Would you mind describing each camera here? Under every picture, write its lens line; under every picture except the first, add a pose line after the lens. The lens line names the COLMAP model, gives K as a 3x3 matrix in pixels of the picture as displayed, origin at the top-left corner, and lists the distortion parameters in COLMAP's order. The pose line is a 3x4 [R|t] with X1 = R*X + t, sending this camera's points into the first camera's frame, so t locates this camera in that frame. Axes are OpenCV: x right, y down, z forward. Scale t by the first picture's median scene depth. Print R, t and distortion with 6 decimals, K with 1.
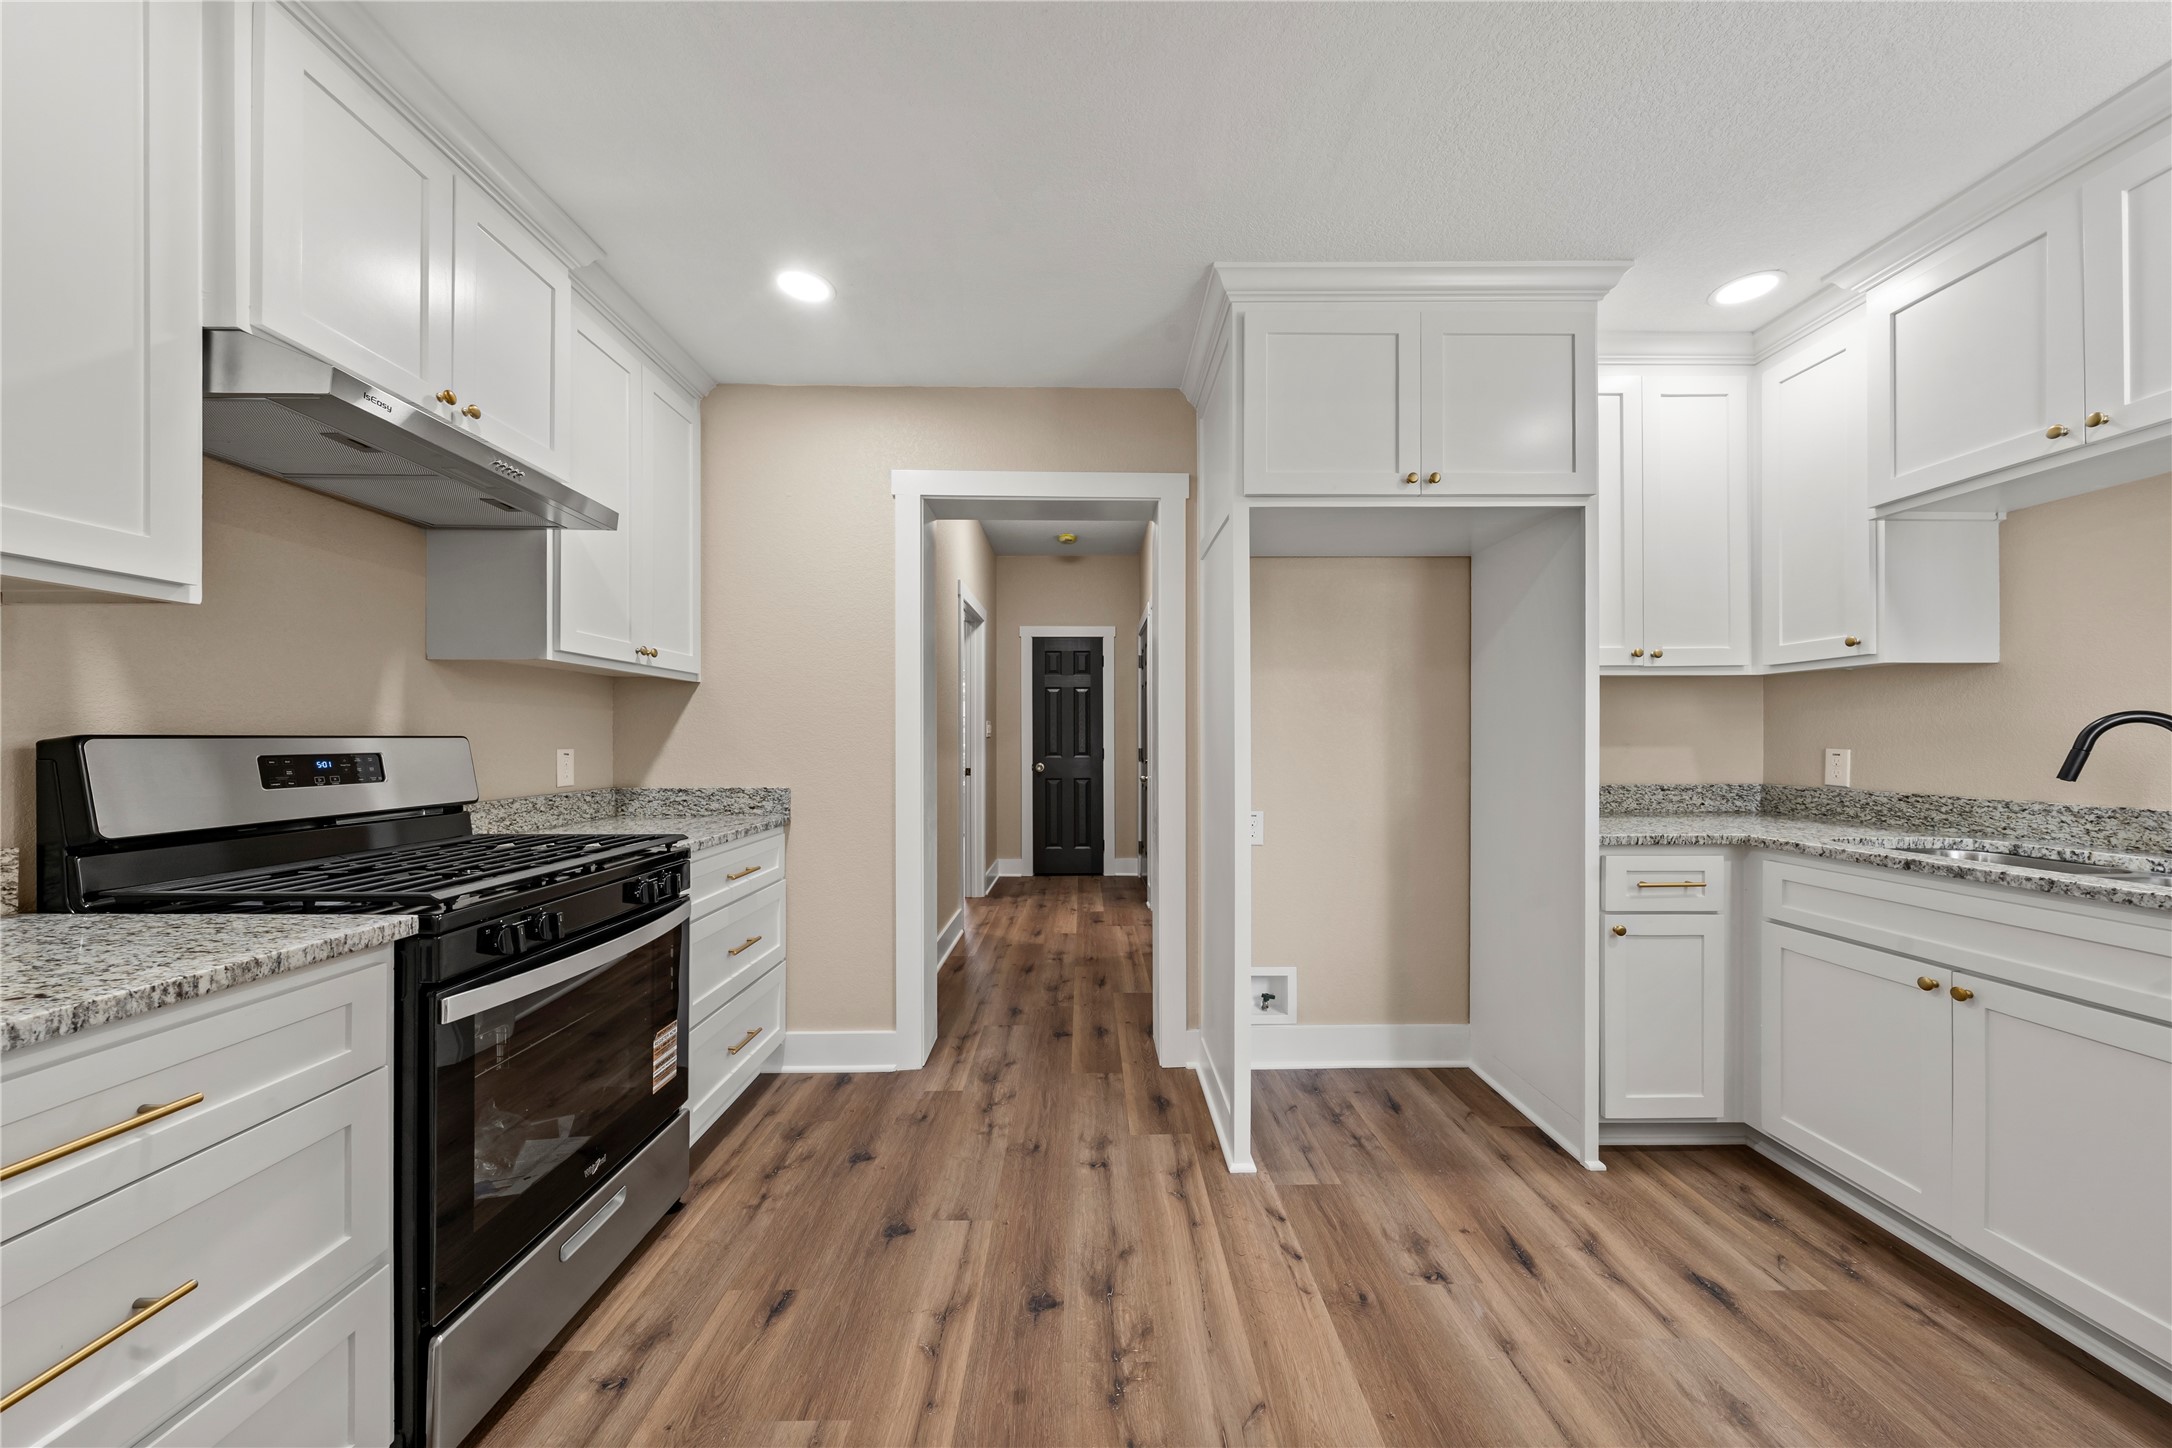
lens RADIAL K [[741.2, 0, 1081.4], [0, 741.2, 741.8], [0, 0, 1]] dist [-0.003203, 0.000049]
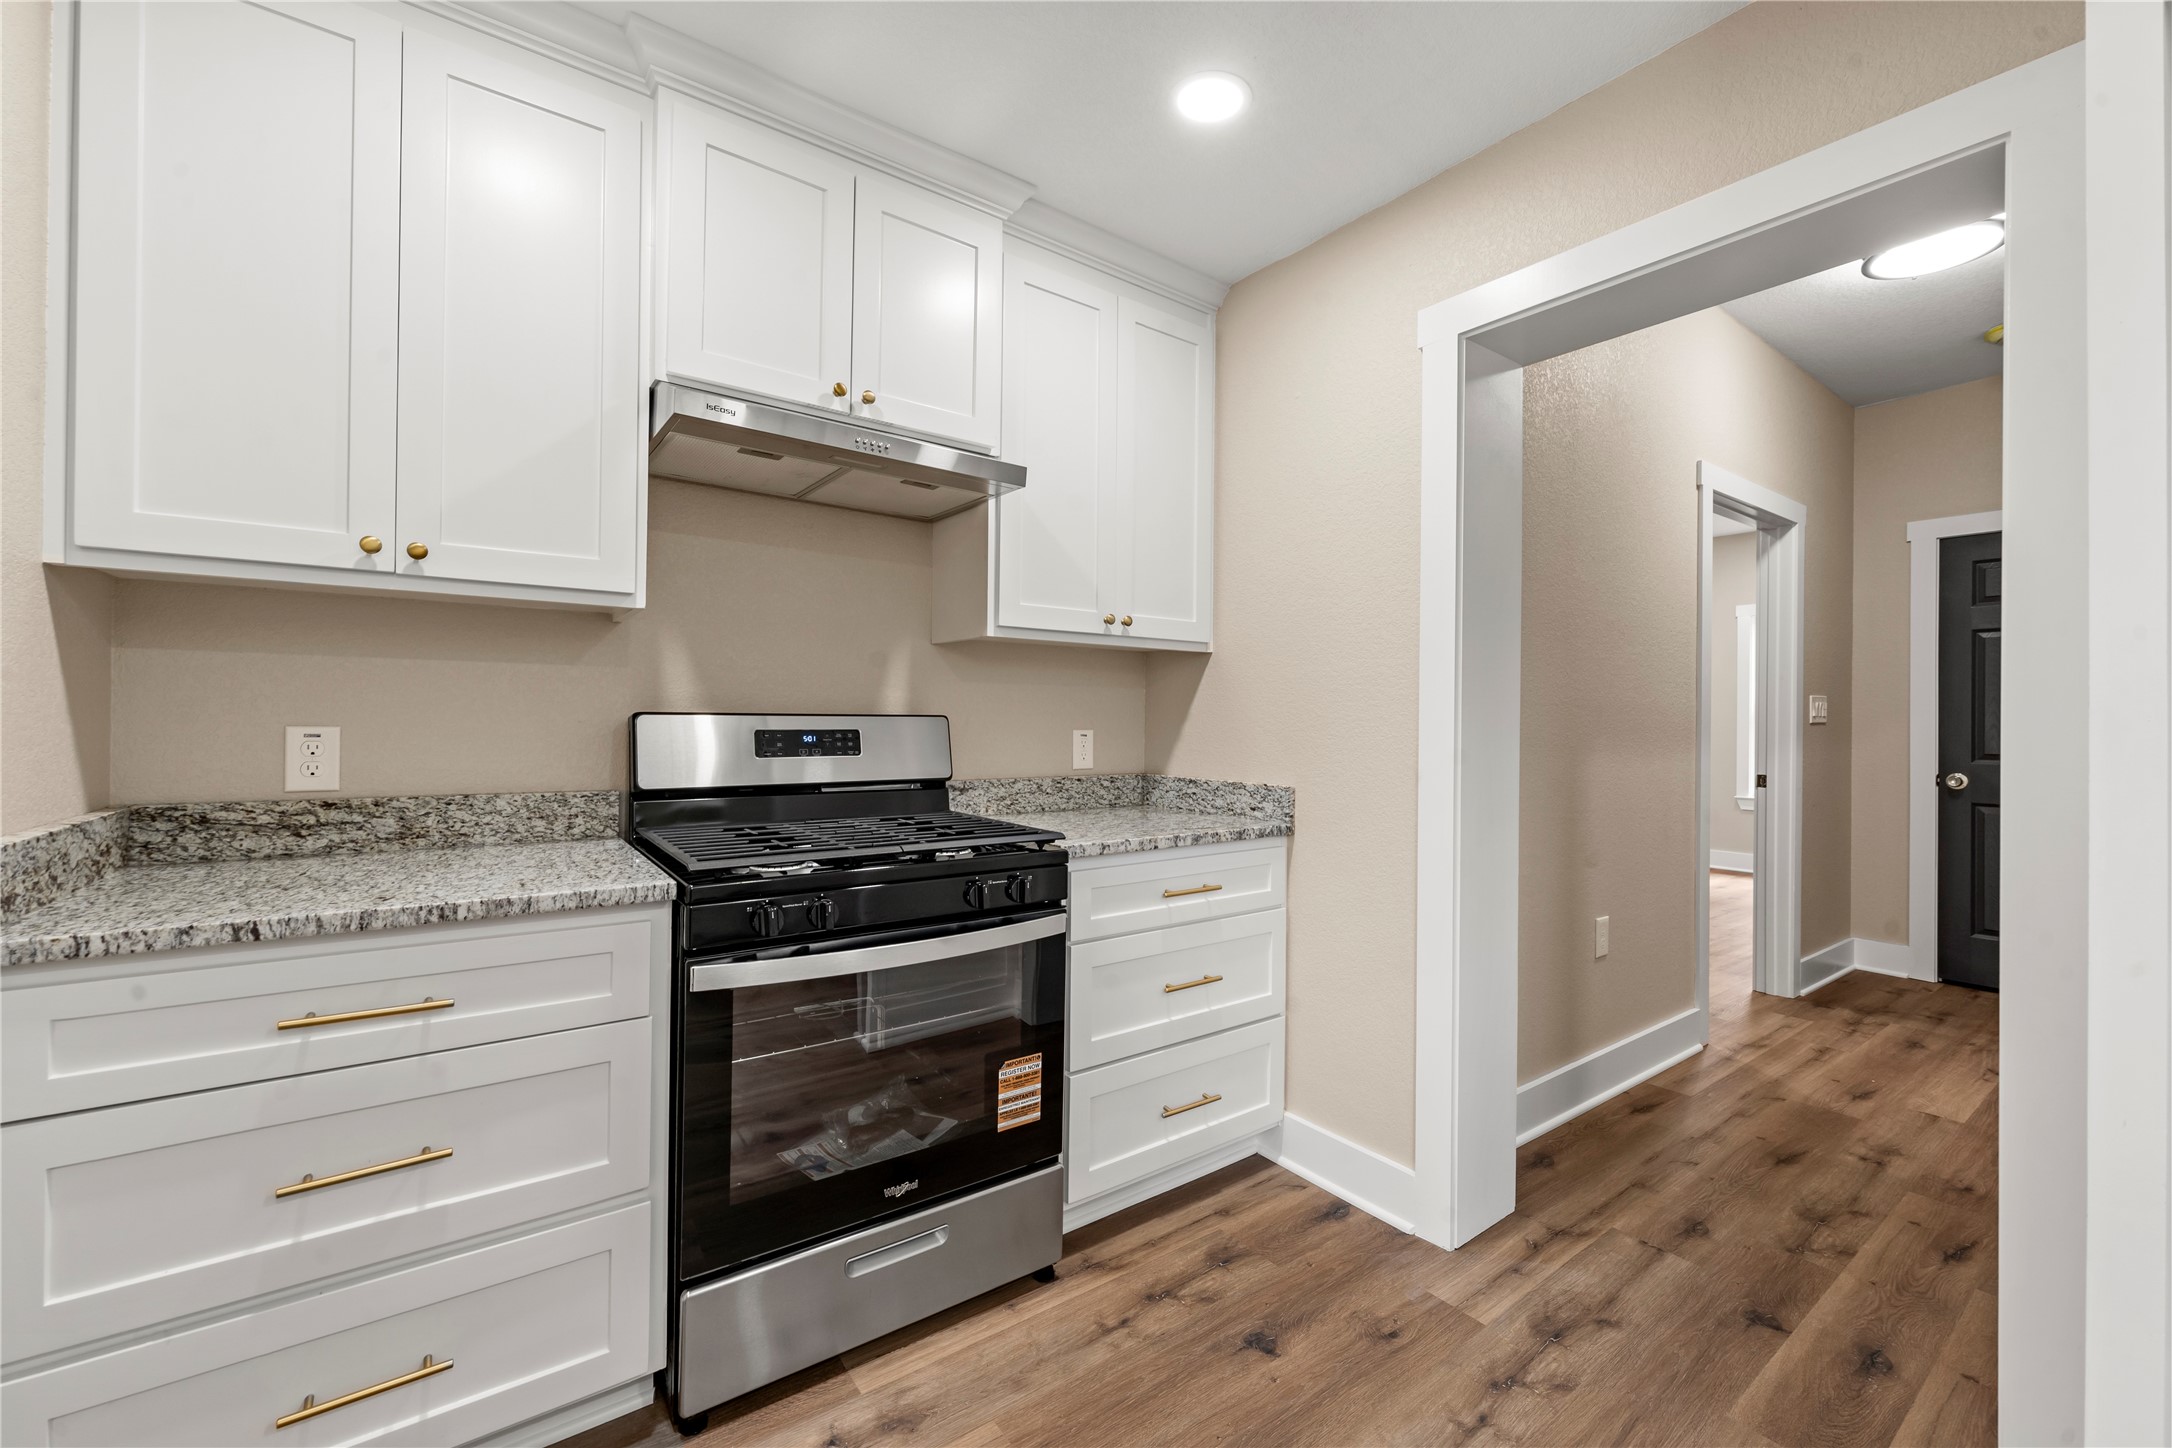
lens RADIAL K [[866.3, 0, 1107.6], [0, 866.3, 719.1], [0, 0, 1]] dist [-0.000240, -0.000002]
pose [[0.590341, 0.005543, -0.807135, 0.267126], [-0.013231, 0.999909, -0.002811, -0.001828], [0.807045, 0.012338, 0.590361, 0.439353]]
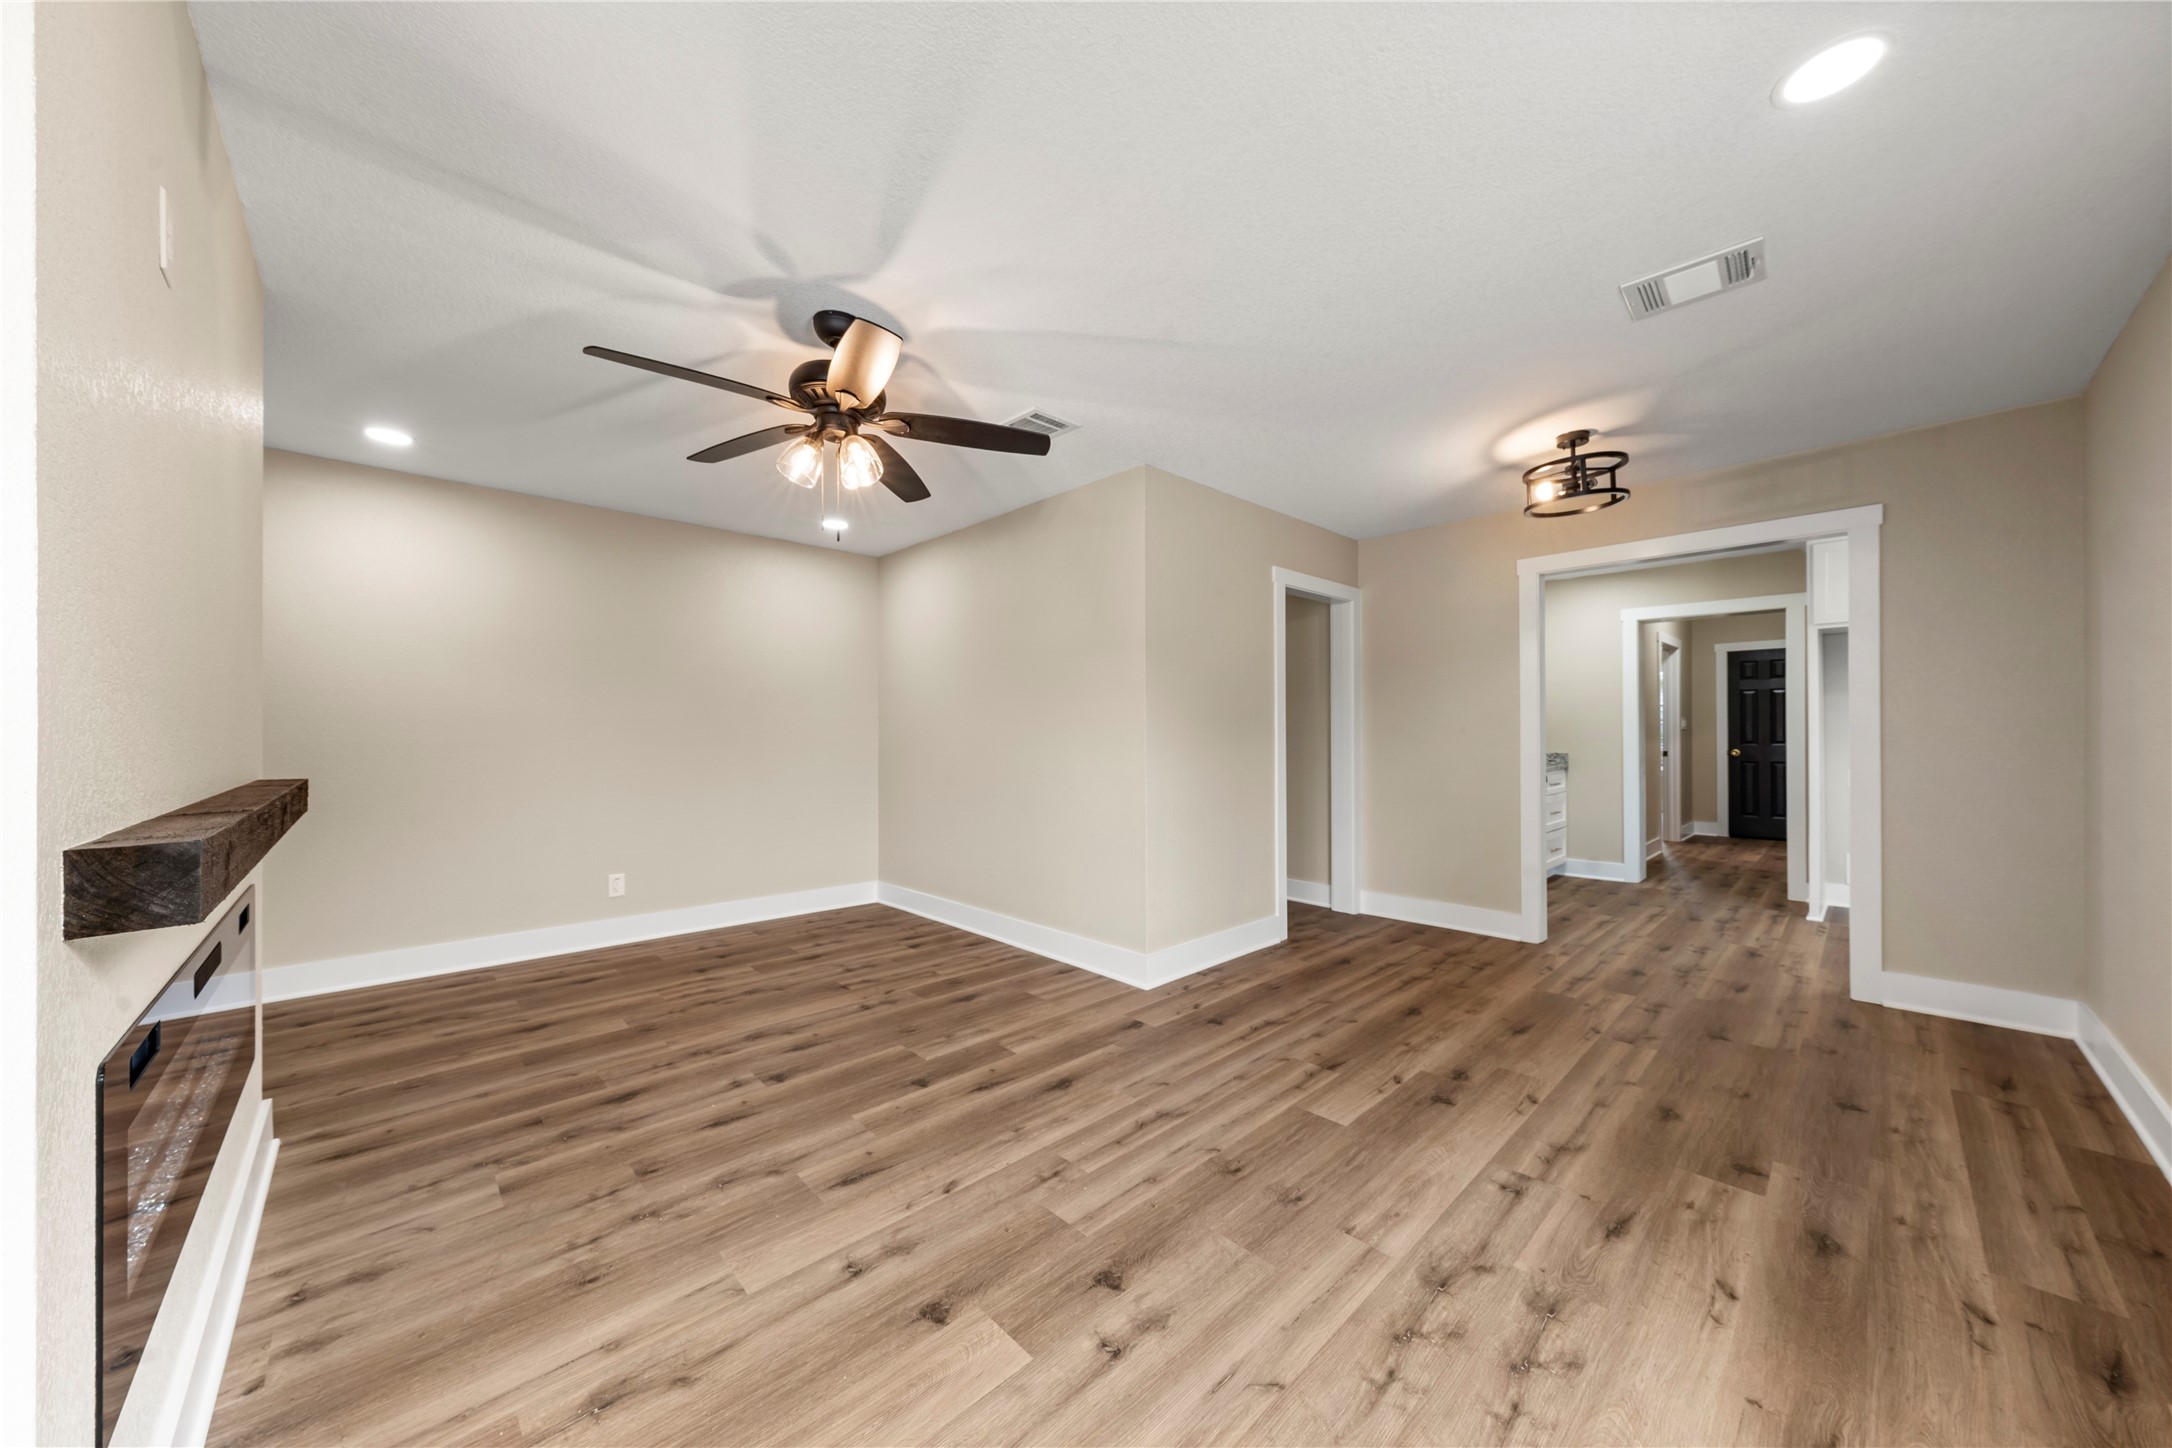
lens RADIAL K [[779.9, 0, 1068.6], [0, 779.9, 734.0], [0, 0, 1]] dist [0.001652, 0.000173]
pose [[0.691980, -0.003631, -0.721908, 0.378924], [0.002965, 0.999993, -0.002188, 0.004323], [0.721911, -0.000626, 0.691986, -2.402519]]
